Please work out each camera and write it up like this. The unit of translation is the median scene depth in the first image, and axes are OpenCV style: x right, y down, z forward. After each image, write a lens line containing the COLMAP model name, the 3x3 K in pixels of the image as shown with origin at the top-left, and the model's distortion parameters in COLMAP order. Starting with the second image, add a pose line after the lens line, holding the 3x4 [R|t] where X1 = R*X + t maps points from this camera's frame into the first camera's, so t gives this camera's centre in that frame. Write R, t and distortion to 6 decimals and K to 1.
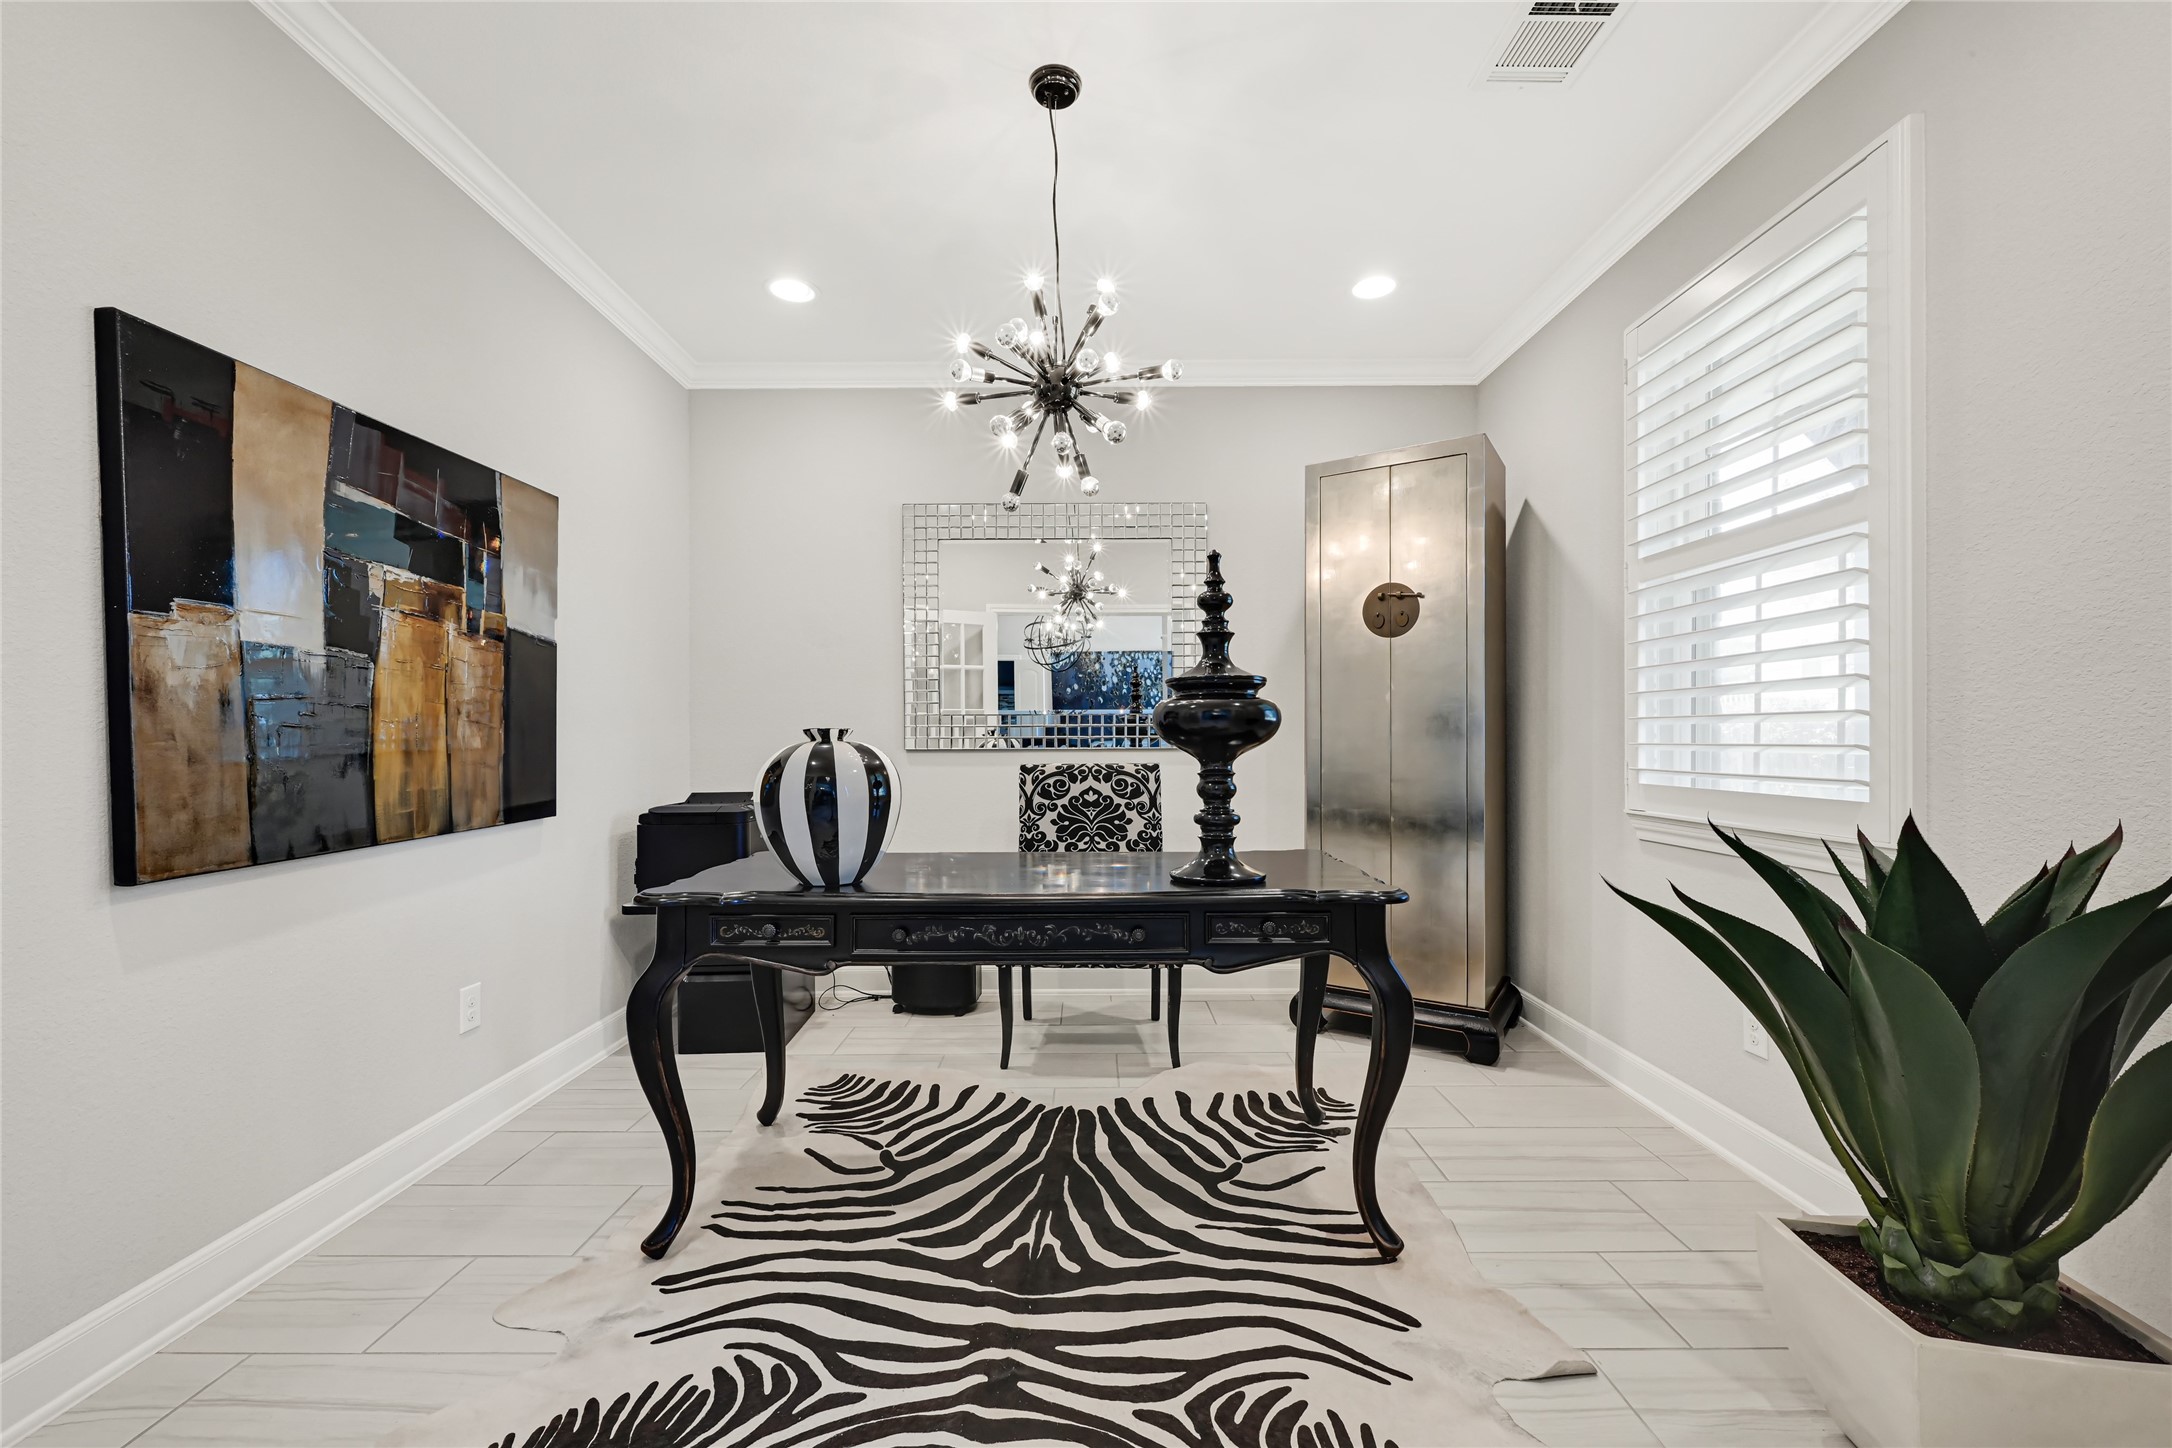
lens RADIAL K [[918.2, 0, 1091.0], [0, 918.2, 734.0], [0, 0, 1]] dist [0.000628, 0.000100]
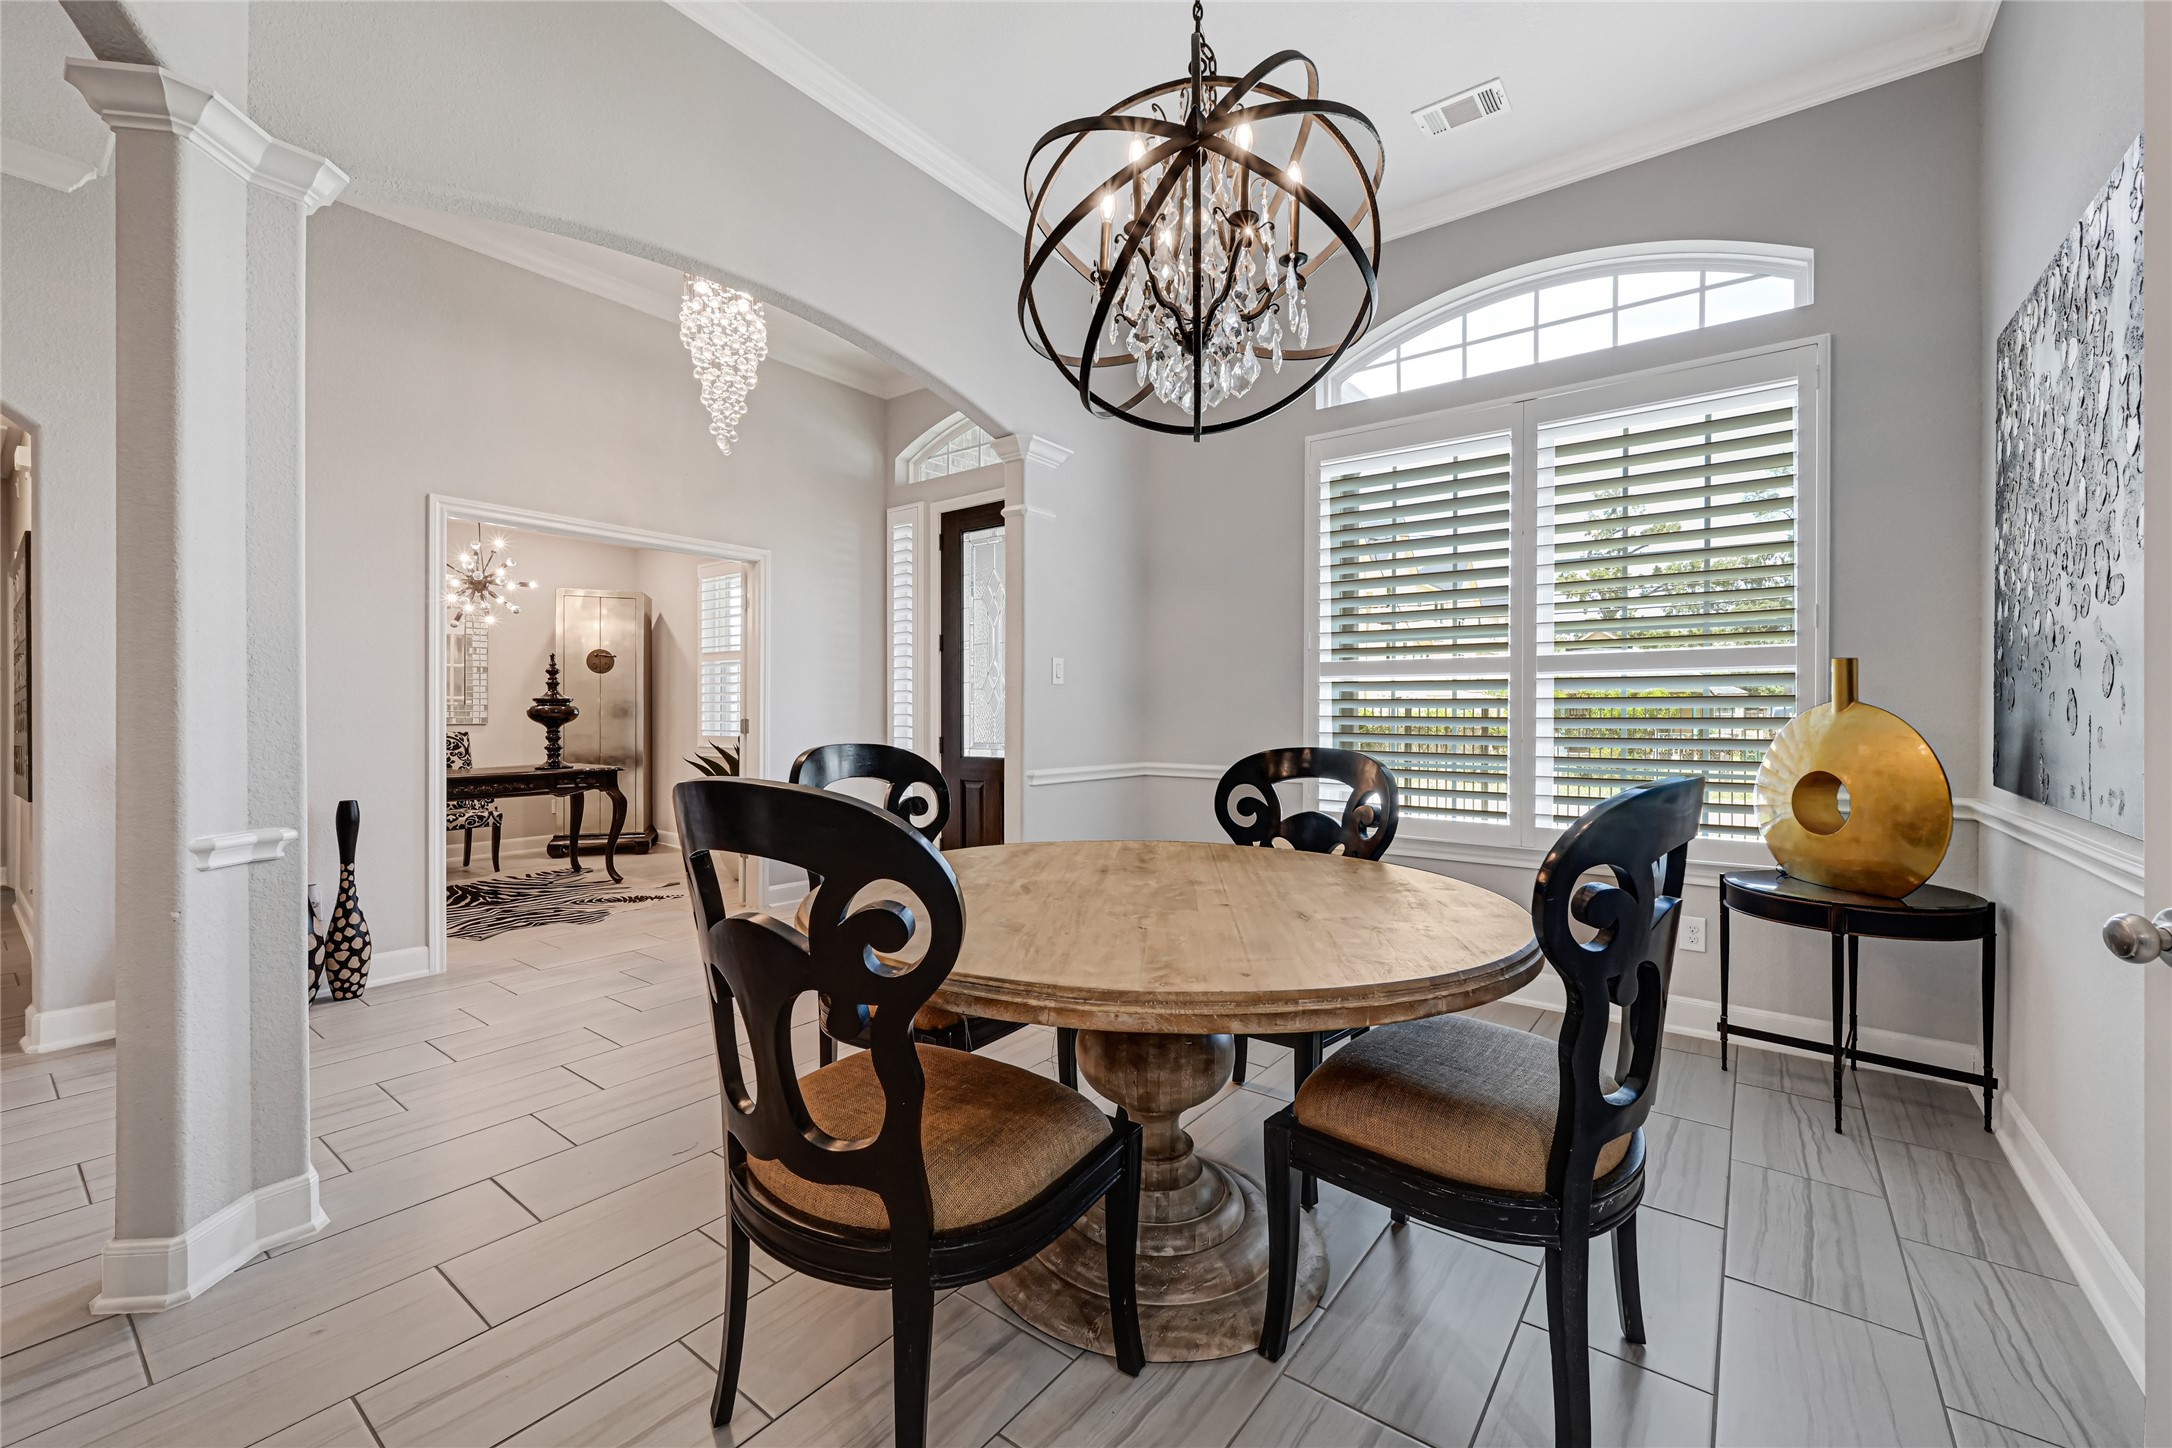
lens RADIAL K [[878.6, 0, 1090.9], [0, 878.6, 727.6], [0, 0, 1]] dist [0.000391, 0.000128]
pose [[0.621042, -0.004160, 0.783766, -0.884066], [-0.009768, 0.999867, 0.013047, -0.020447], [-0.783717, -0.015759, 0.620919, -1.834354]]
